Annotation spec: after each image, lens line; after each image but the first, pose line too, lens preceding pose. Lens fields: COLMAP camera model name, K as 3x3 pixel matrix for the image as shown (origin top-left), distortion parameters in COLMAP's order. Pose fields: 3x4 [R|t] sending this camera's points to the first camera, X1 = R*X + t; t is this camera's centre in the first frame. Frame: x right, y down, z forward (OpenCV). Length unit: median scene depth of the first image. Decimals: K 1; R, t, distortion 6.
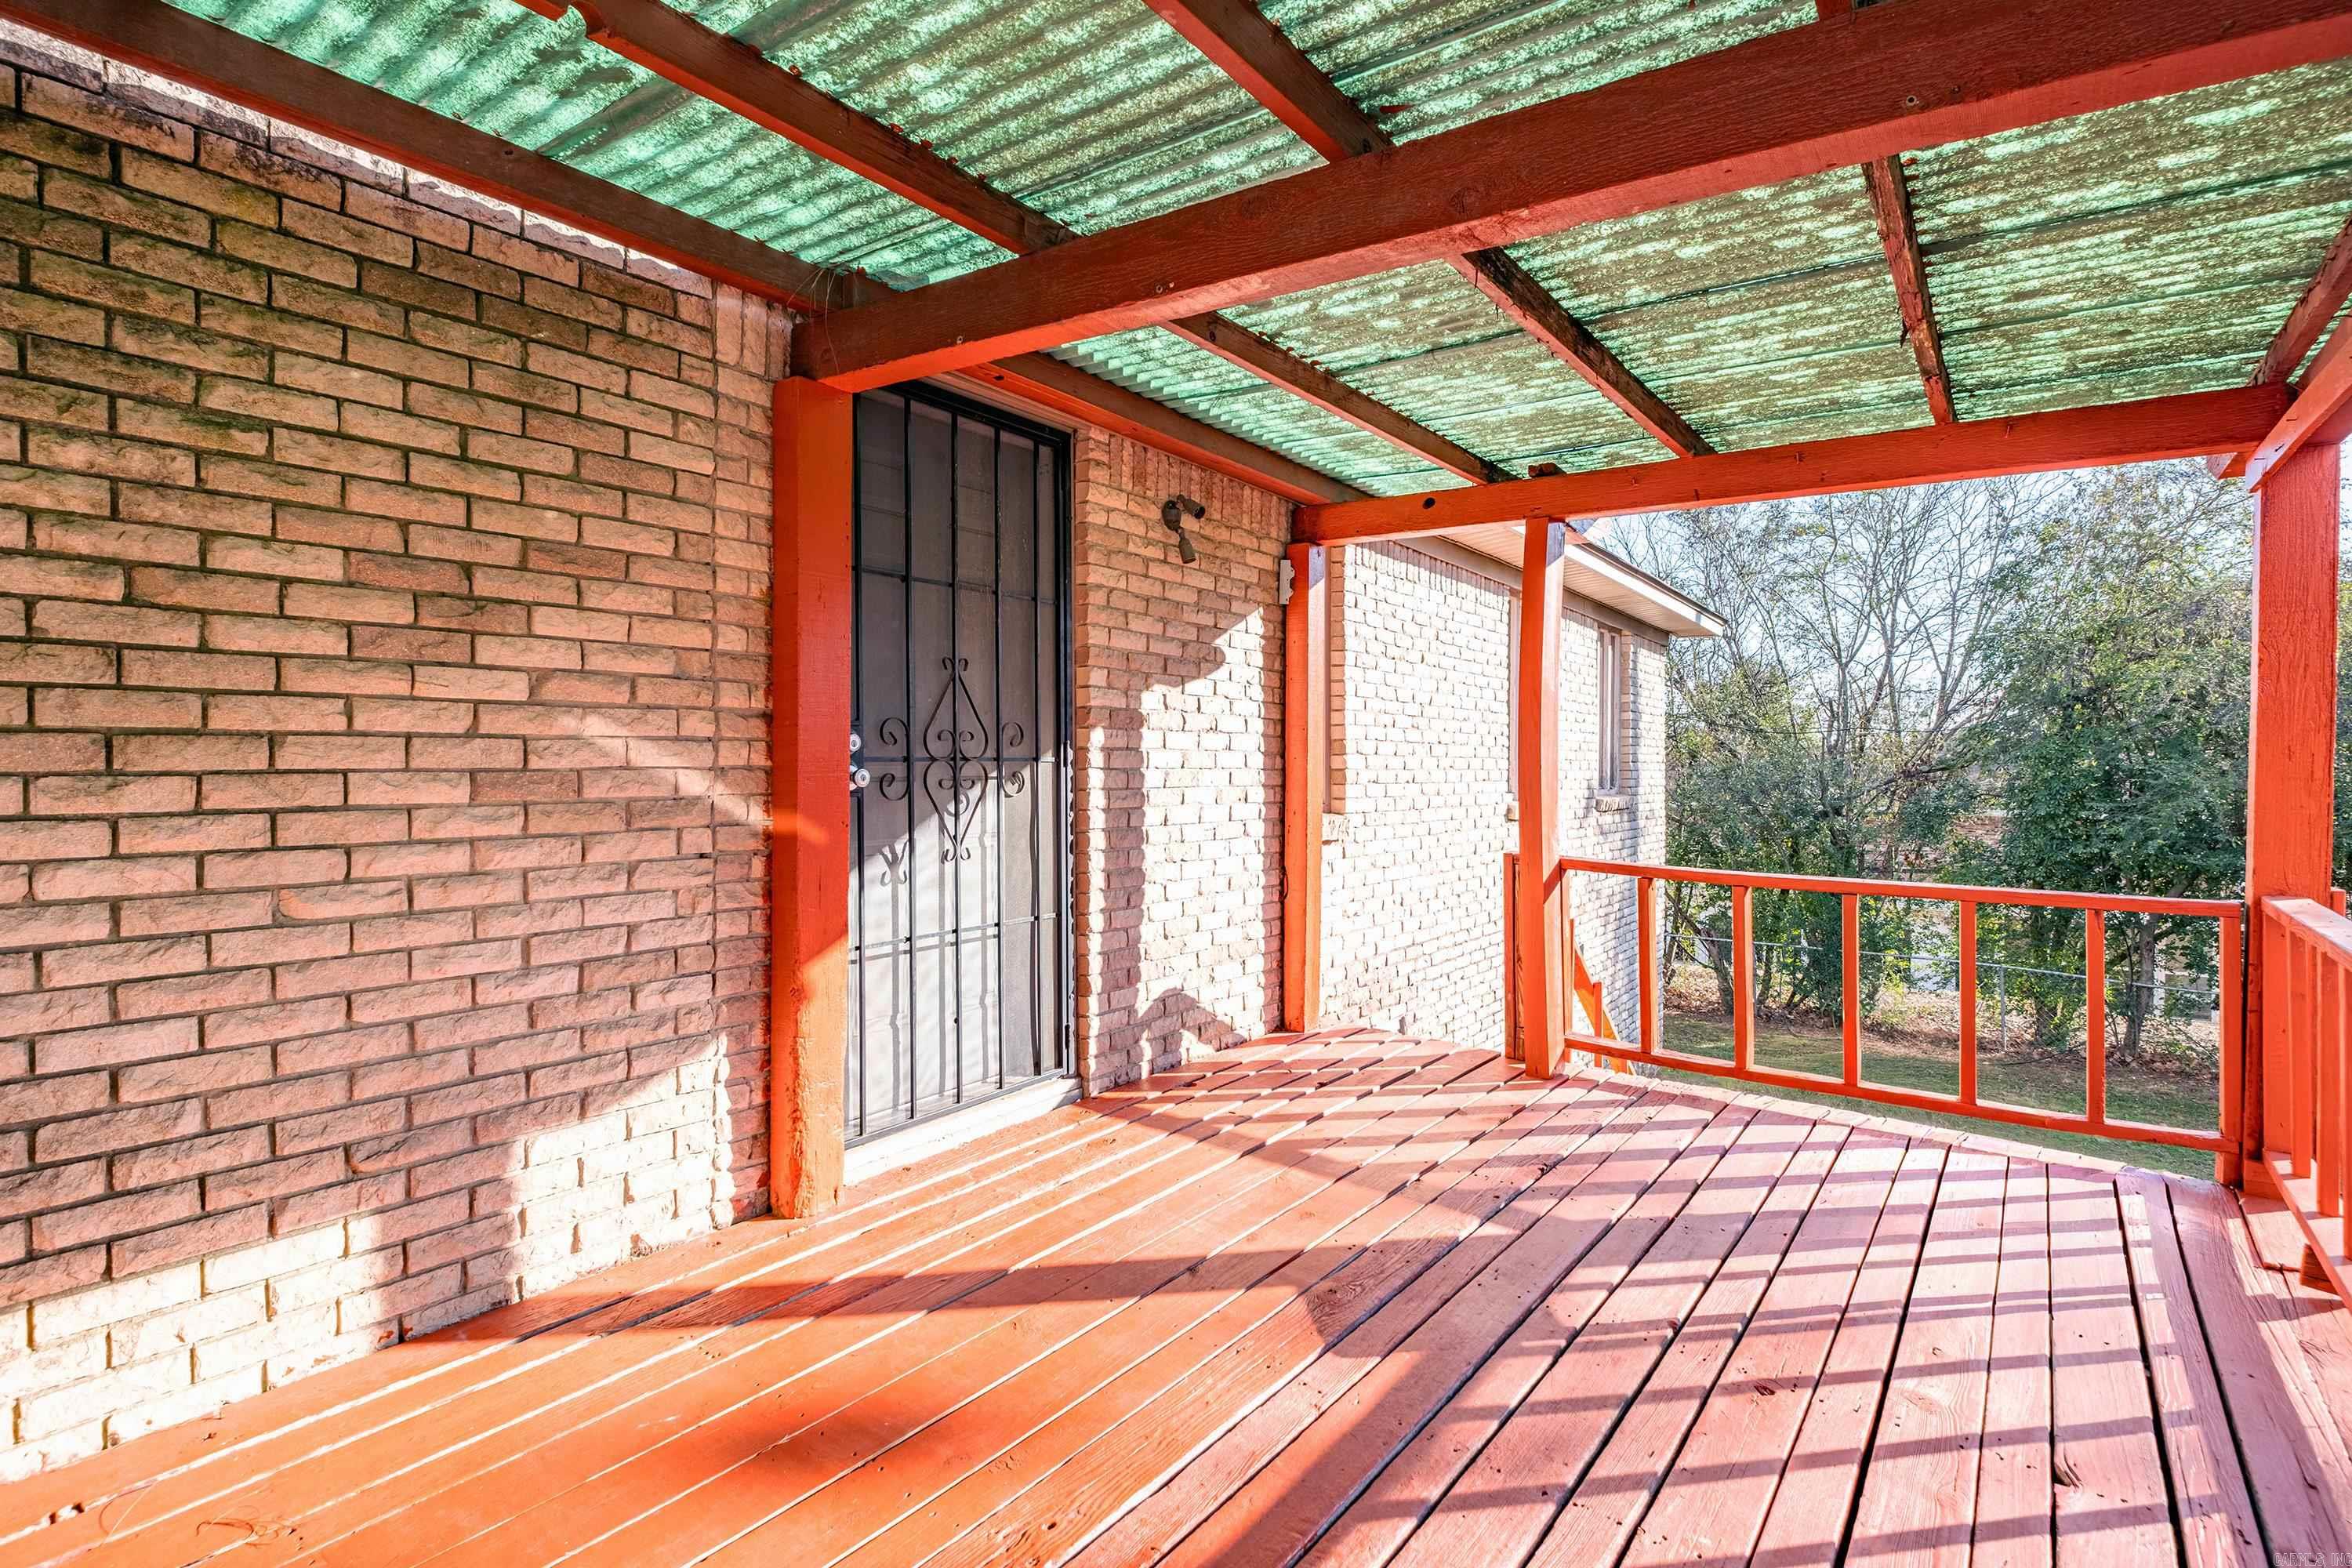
lens RADIAL K [[1122.3, 0, 1179.2], [0, 1122.3, 776.9], [0, 0, 1]] dist [-0.005557, -0.000810]
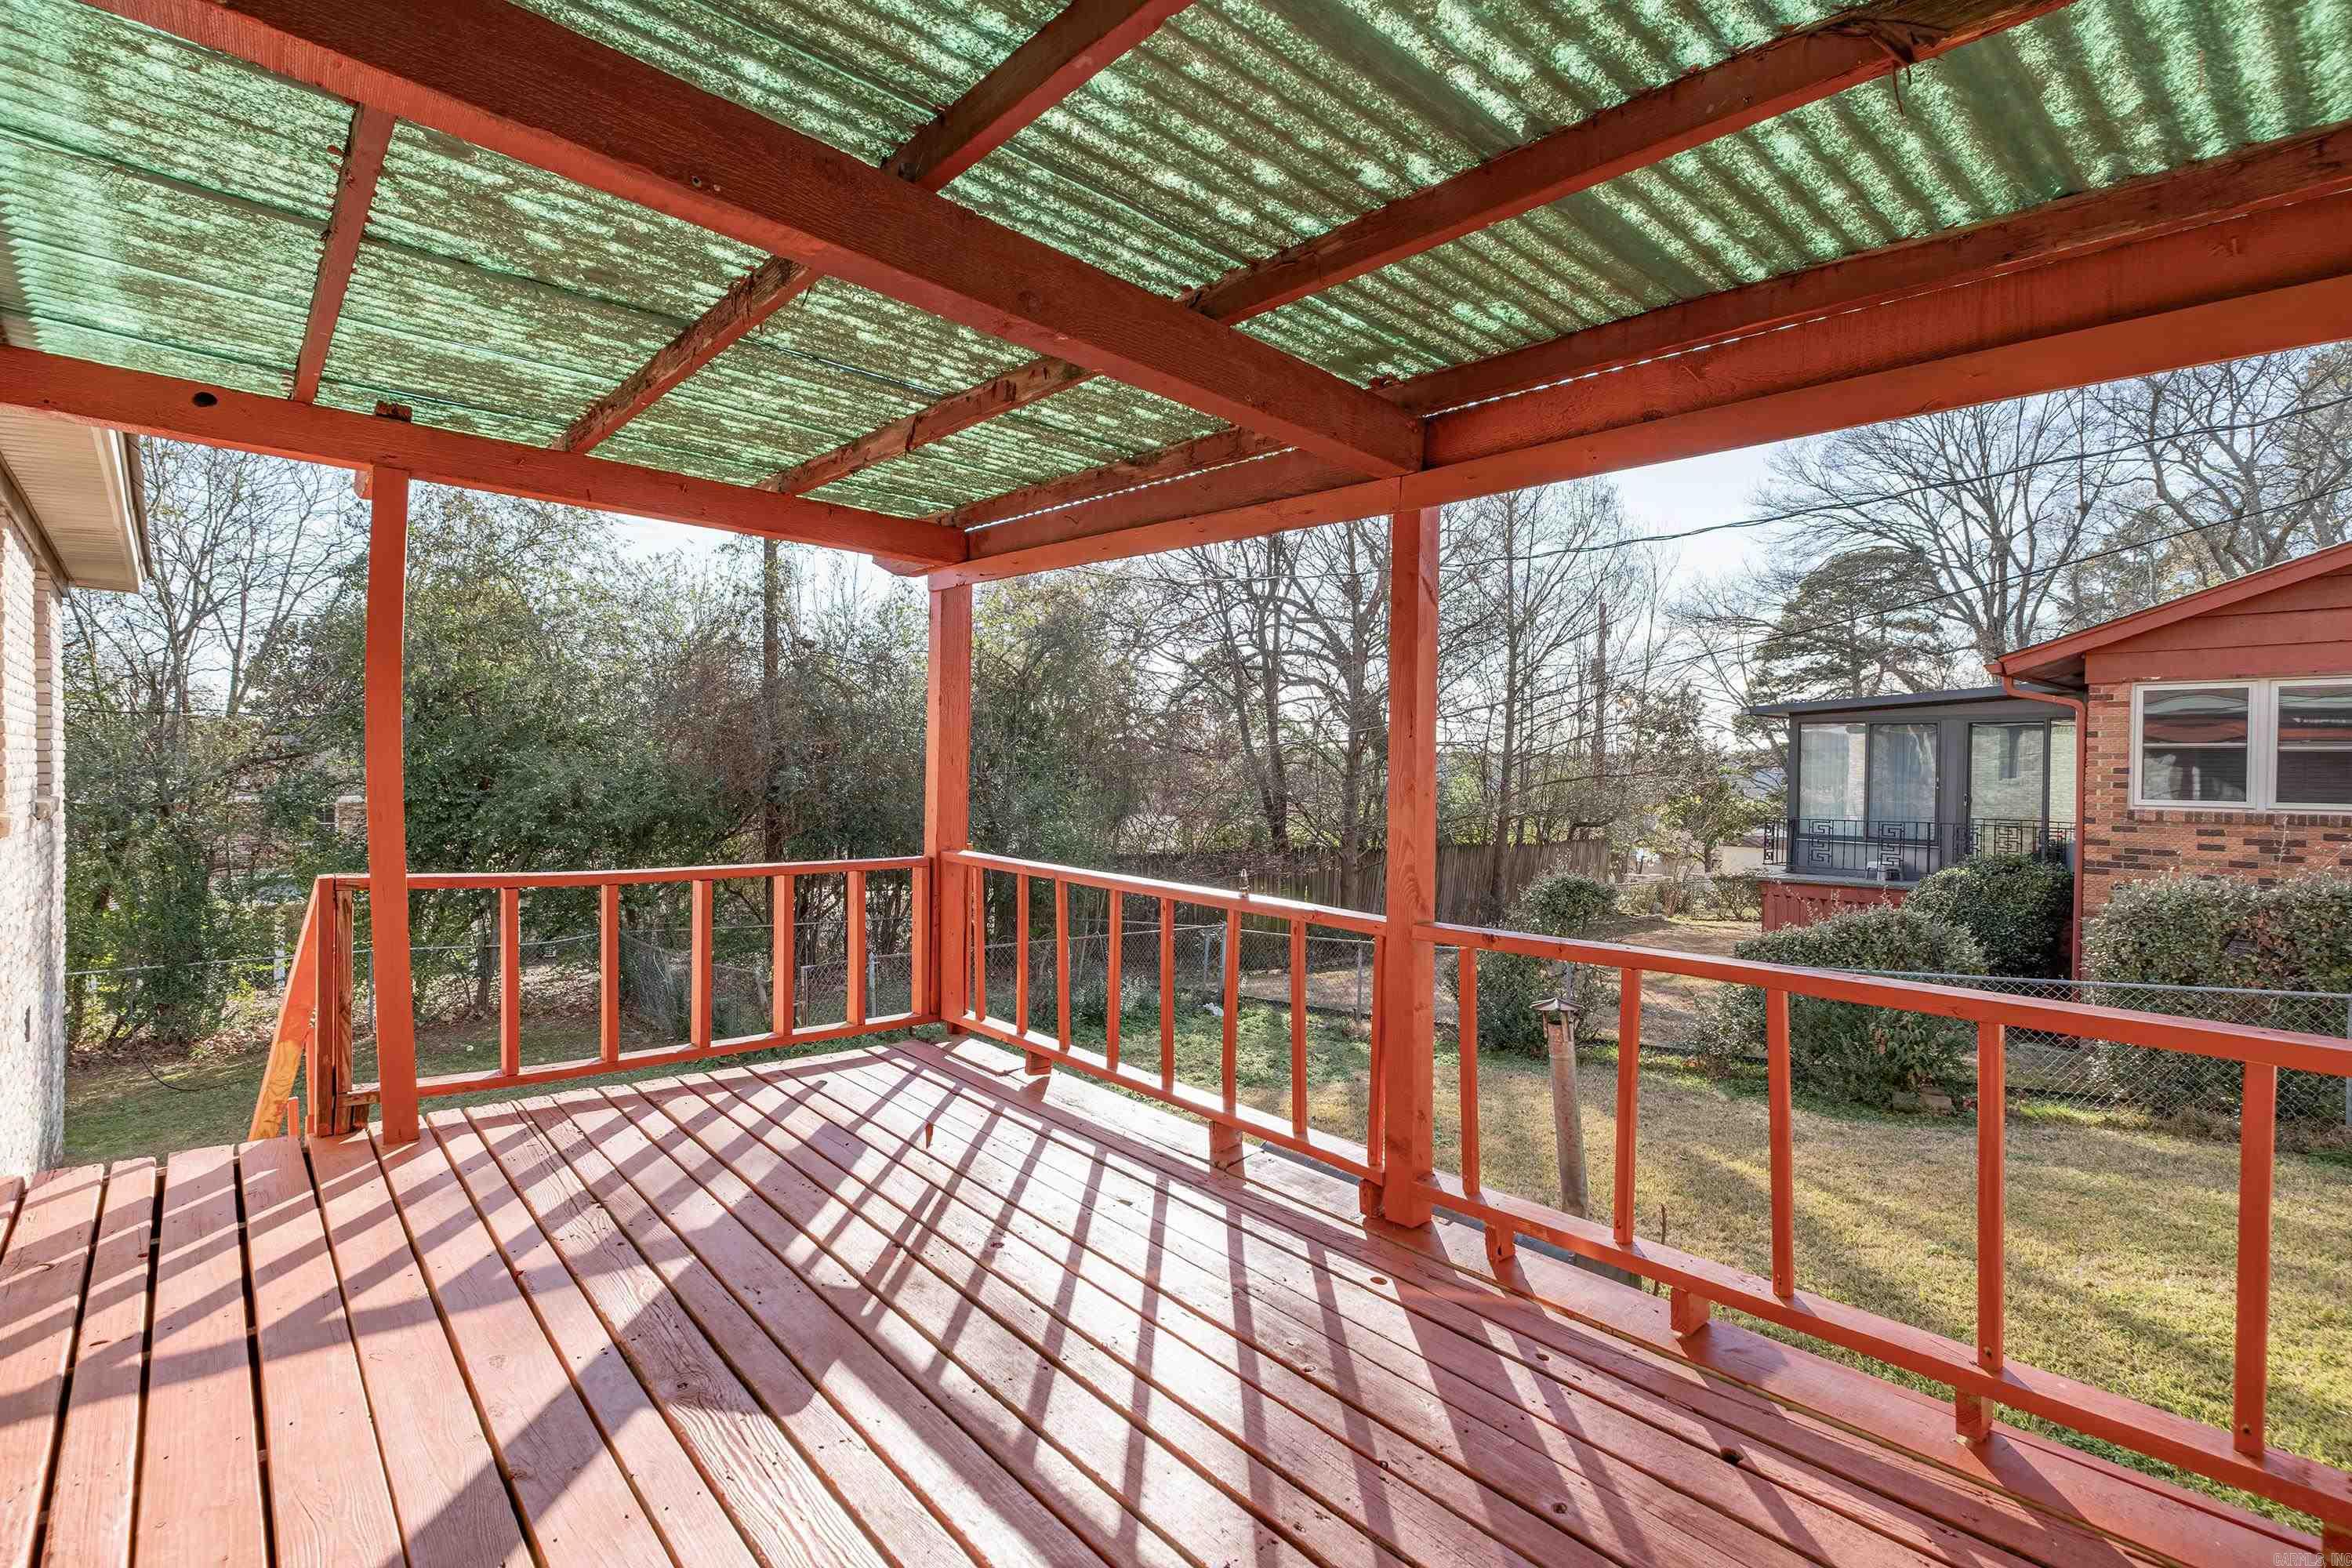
lens RADIAL K [[1122.3, 0, 1179.6], [0, 1122.3, 772.7], [0, 0, 1]] dist [-0.005557, -0.000810]
pose [[0.197511, -0.009989, 0.980250, -0.563220], [-0.002048, 0.999942, 0.010603, -0.024662], [-0.980298, -0.004102, 0.197479, 0.400432]]
